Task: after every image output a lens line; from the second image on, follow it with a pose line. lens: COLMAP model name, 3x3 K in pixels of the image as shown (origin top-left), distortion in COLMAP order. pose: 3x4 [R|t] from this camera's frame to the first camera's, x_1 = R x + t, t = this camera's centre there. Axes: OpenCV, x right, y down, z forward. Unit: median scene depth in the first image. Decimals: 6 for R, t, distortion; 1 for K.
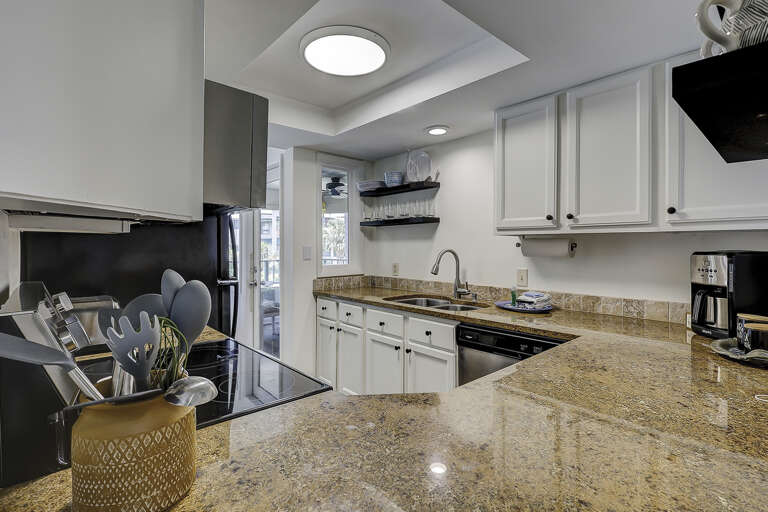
lens RADIAL K [[378.2, 0, 383.9], [0, 378.2, 250.4], [0, 0, 1]] dist [-0.010384, 0.001012]
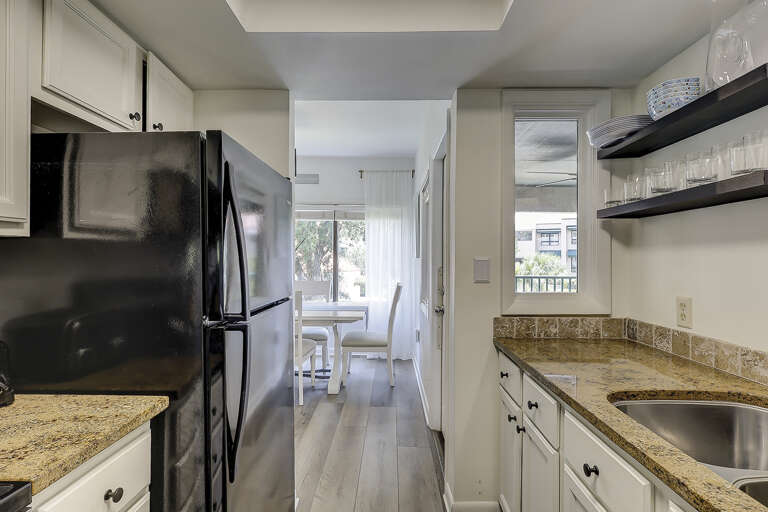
lens RADIAL K [[378.2, 0, 385.2], [0, 378.2, 259.3], [0, 0, 1]] dist [-0.010384, 0.001012]
pose [[0.732428, 0.005495, -0.680822, 0.072080], [-0.011360, 0.999927, -0.004150, -0.005236], [0.680749, 0.010773, 0.732437, 0.447551]]
